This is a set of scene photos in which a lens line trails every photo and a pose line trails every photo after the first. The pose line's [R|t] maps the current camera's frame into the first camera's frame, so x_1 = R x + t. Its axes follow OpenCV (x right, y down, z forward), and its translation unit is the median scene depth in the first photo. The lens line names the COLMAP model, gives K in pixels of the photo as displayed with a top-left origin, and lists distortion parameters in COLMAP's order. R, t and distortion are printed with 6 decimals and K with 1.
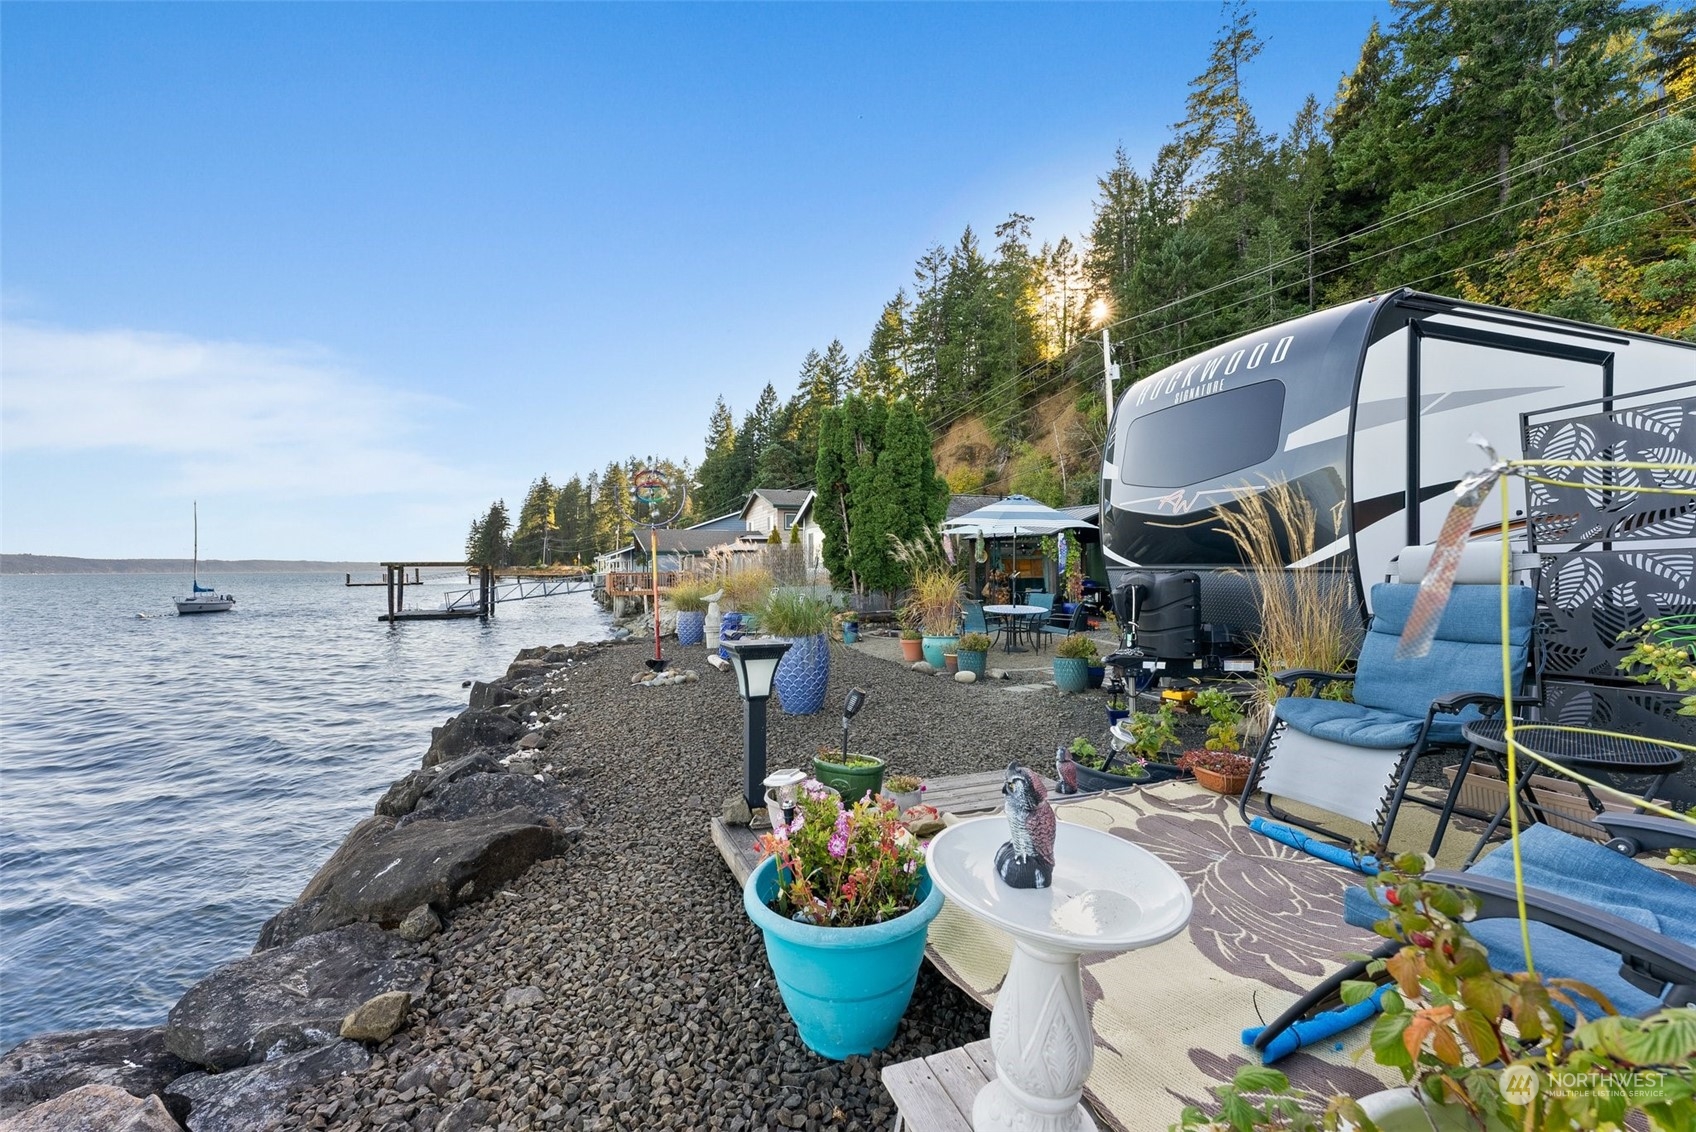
lens RADIAL K [[674.1, 0, 848.0], [0, 674.1, 566.0], [0, 0, 1]] dist [-0.000826, -0.000043]
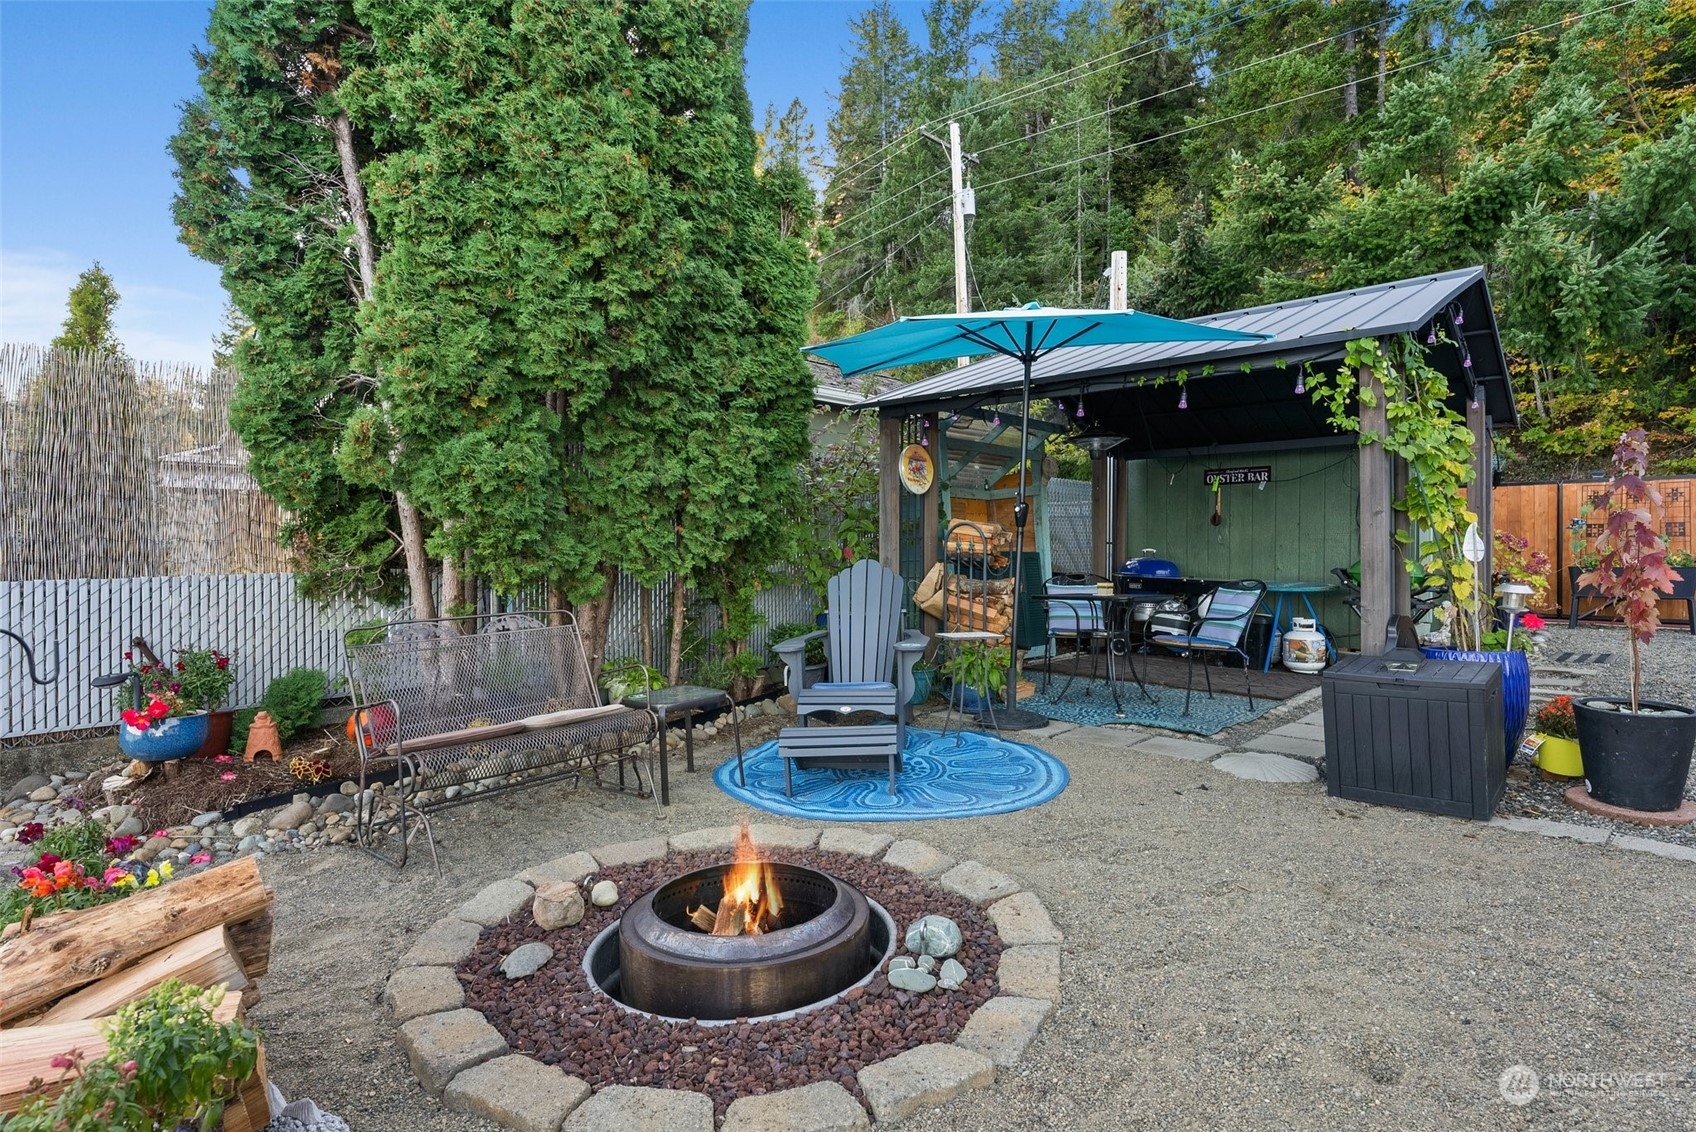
lens RADIAL K [[861.2, 0, 848.0], [0, 861.2, 566.0], [0, 0, 1]] dist [0.000849, 0.000501]
pose [[0.917232, 0.002781, 0.398345, 0.026212], [-0.008114, 0.999899, 0.011704, 0.021851], [-0.398272, -0.013968, 0.917161, 0.679850]]
